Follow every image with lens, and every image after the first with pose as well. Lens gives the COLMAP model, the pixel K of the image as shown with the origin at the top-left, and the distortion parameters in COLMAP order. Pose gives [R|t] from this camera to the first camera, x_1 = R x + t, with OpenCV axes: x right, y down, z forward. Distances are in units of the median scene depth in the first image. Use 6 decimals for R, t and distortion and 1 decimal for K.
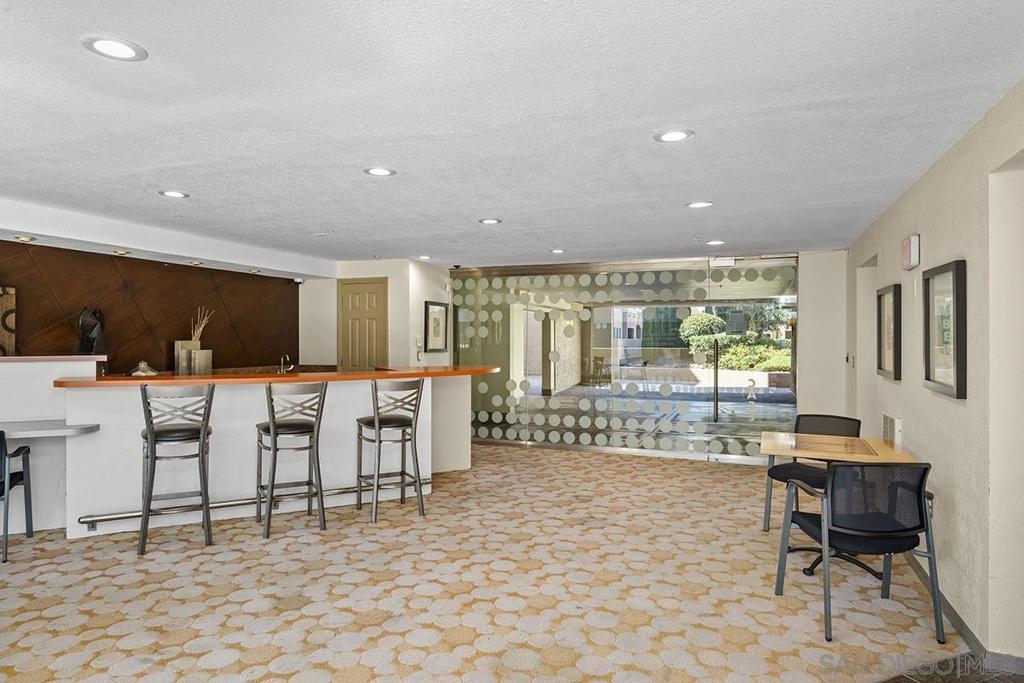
lens RADIAL K [[591.4, 0, 512.0], [0, 591.4, 341.5], [0, 0, 1]] dist [-0.002047, -0.000685]
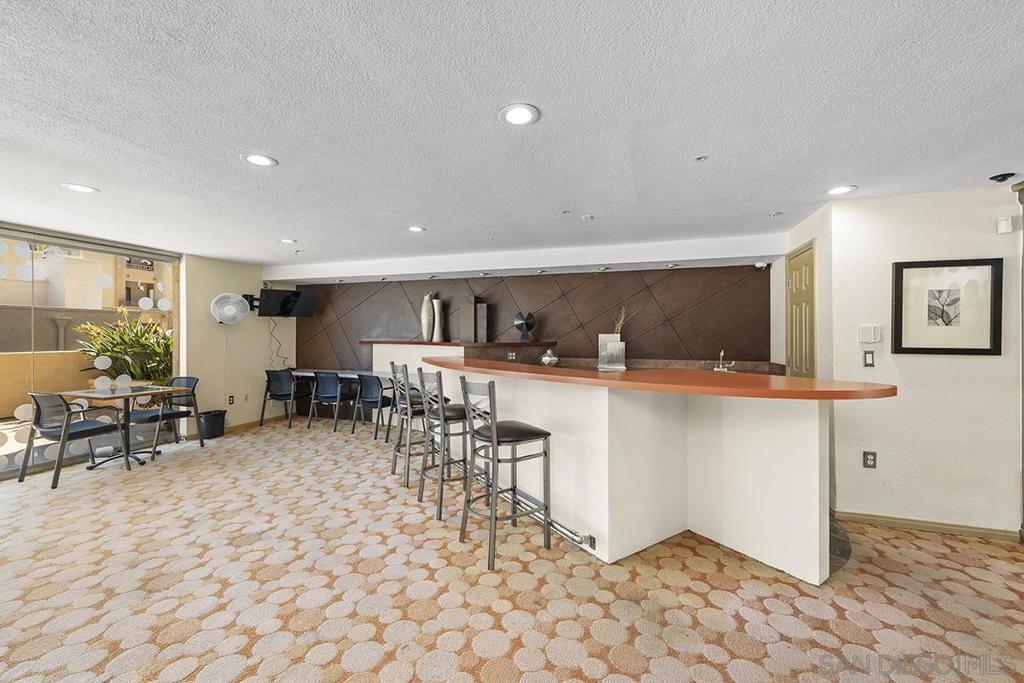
lens RADIAL K [[403.9, 0, 512.0], [0, 403.9, 341.5], [0, 0, 1]] dist [0.000624, 0.000202]
pose [[0.075755, 0.016427, -0.996991, 0.332634], [-0.000863, 0.999865, 0.016408, 0.000472], [0.997126, -0.000382, 0.075759, 0.940625]]
